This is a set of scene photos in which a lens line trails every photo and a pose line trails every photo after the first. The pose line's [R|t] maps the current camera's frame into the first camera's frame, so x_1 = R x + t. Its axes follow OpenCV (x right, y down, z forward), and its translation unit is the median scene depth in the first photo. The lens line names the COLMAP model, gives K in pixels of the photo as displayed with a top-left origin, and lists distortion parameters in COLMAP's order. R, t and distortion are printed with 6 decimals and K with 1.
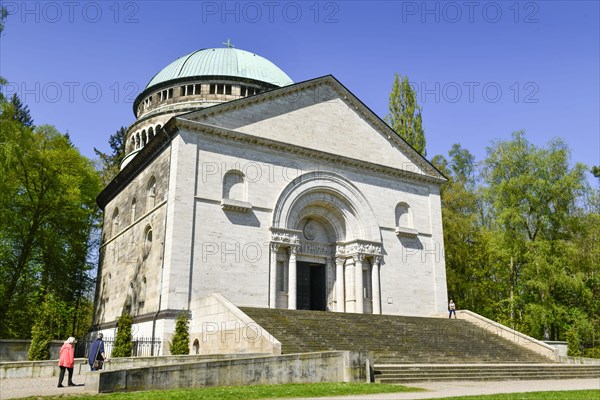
lens RADIAL K [[561.9, 0, 296.4], [0, 561.9, 144.2], [0, 0, 1]] dist [-0.106954, 0.210337]
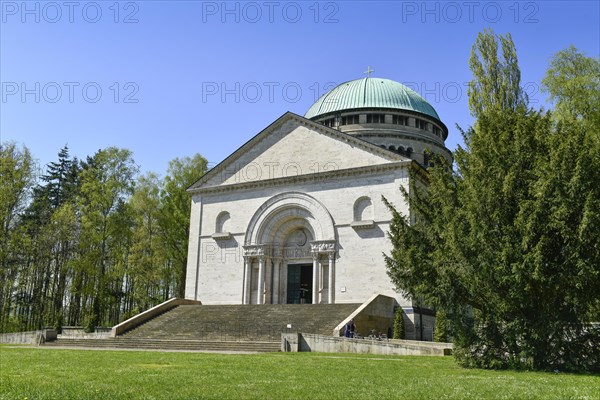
lens RADIAL K [[561.9, 0, 296.4], [0, 561.9, 144.2], [0, 0, 1]] dist [-0.106954, 0.210337]
pose [[0.481281, -0.285459, -0.828783, 1.179955], [0.299605, 0.942116, -0.150512, 0.149267], [0.823775, -0.175869, 0.538948, 0.372776]]
